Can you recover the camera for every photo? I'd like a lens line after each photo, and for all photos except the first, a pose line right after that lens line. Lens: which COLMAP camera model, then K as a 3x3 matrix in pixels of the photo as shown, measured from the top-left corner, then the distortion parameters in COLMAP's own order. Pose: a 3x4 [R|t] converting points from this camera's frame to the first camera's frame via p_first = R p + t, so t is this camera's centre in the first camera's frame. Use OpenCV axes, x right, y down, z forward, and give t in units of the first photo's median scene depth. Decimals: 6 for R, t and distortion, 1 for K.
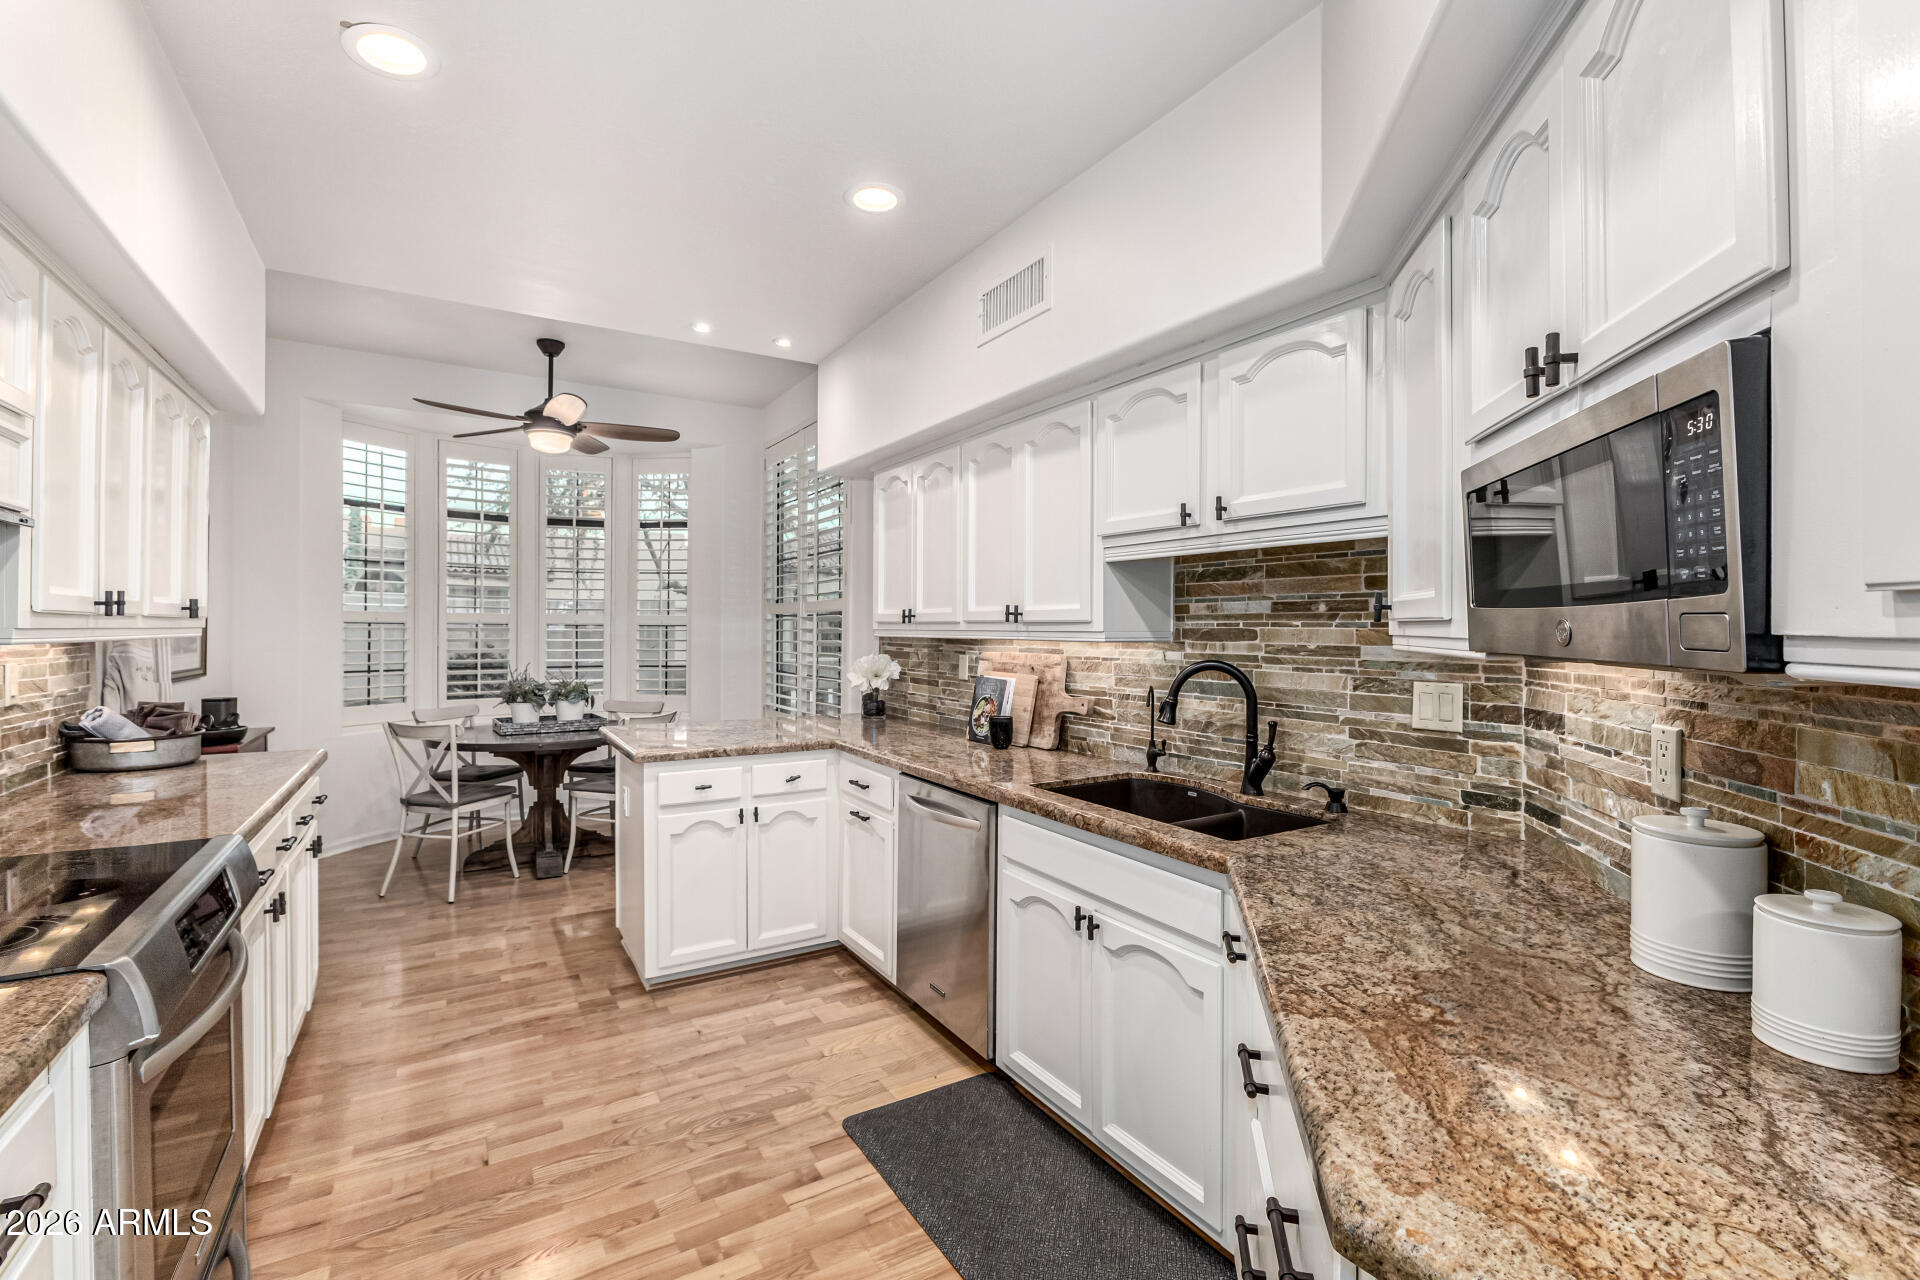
lens RADIAL K [[838.9, 0, 957.6], [0, 838.9, 629.4], [0, 0, 1]] dist [0.000585, 0.000118]
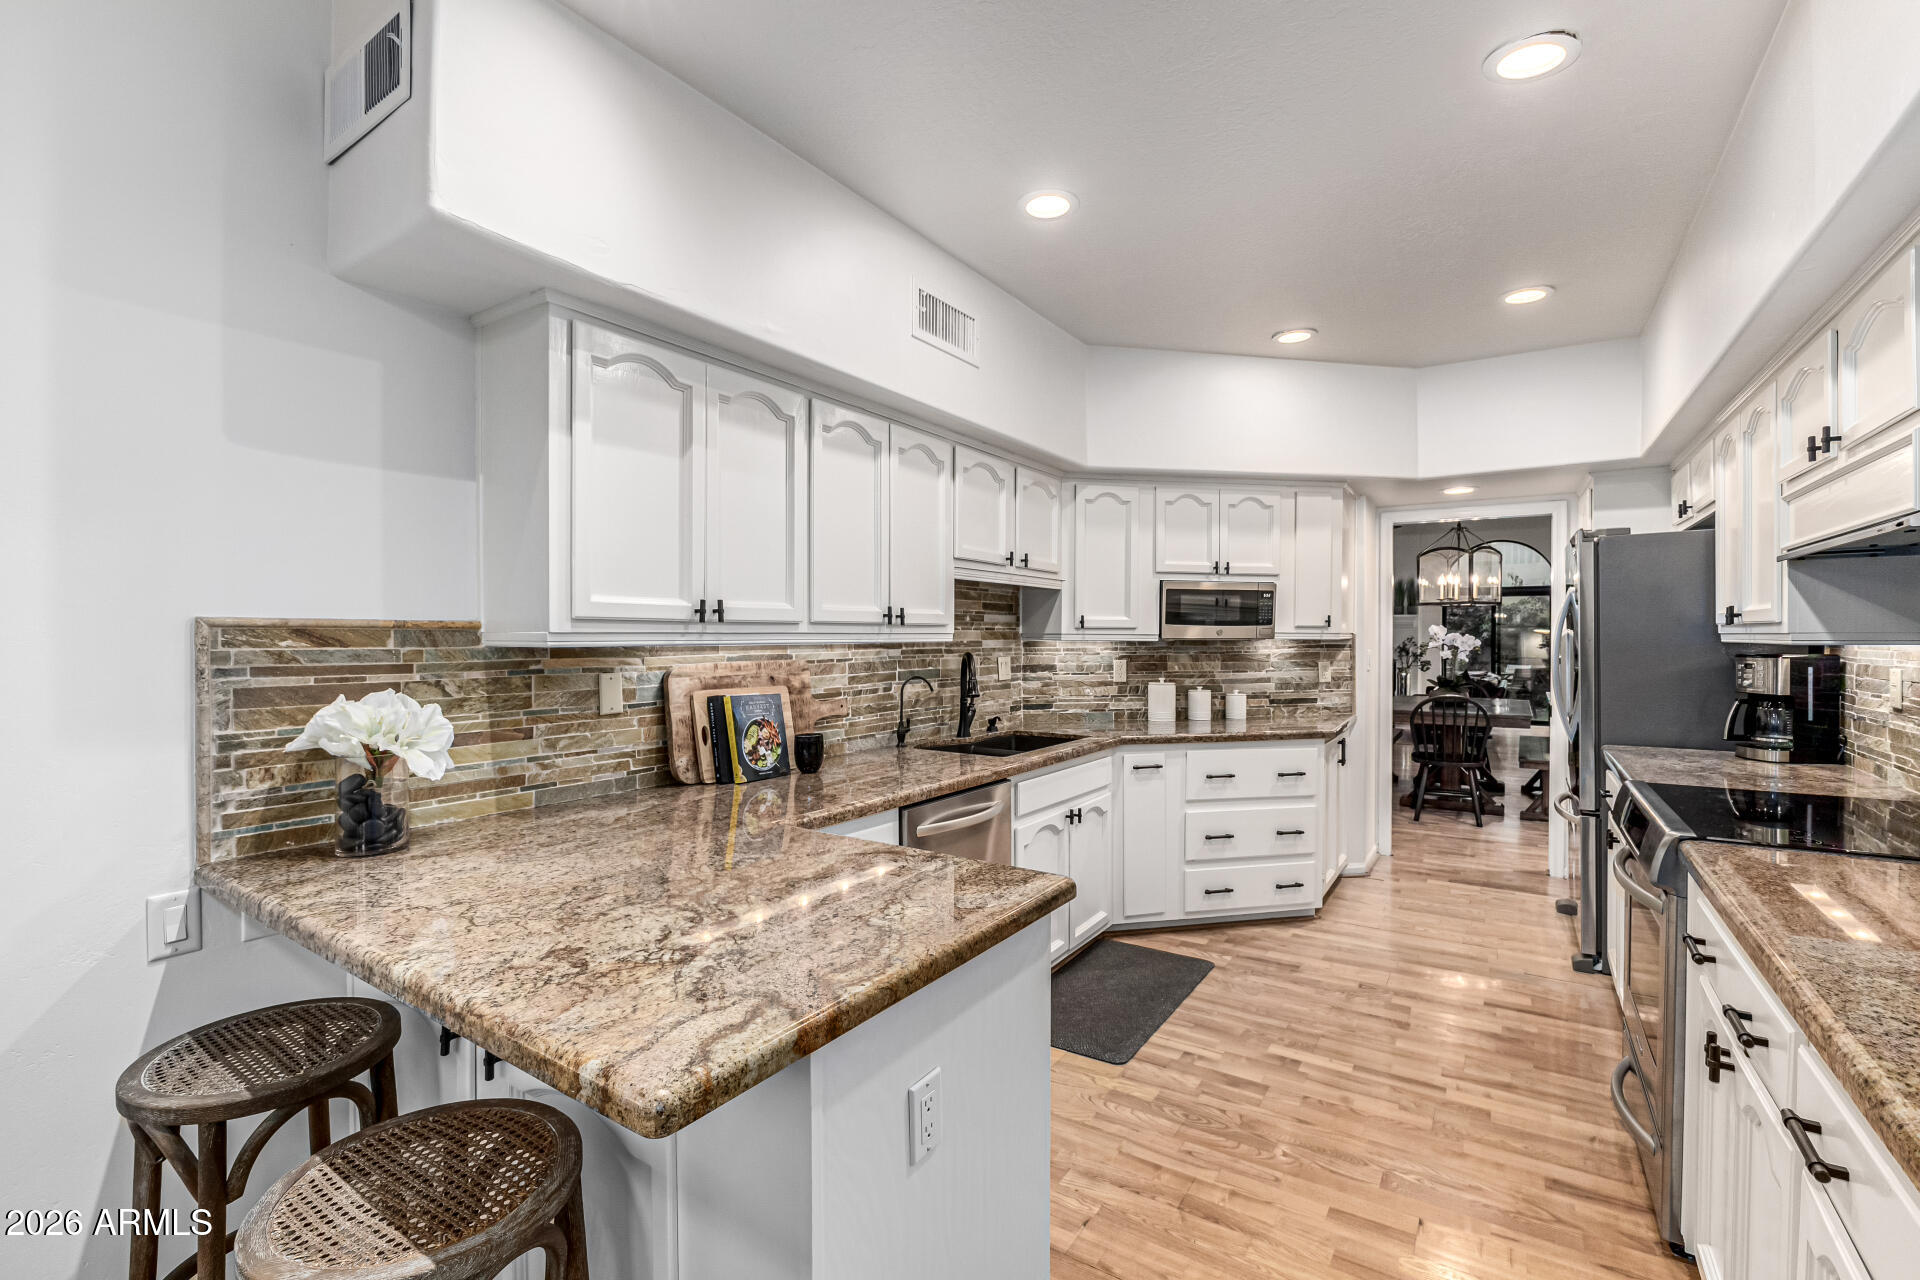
lens RADIAL K [[838.9, 0, 957.0], [0, 838.9, 637.2], [0, 0, 1]] dist [0.000585, 0.000118]
pose [[-0.418805, -0.007790, 0.908043, -0.891490], [-0.000827, 0.999966, 0.008197, -0.001991], [-0.908076, 0.002682, -0.418797, 1.394082]]
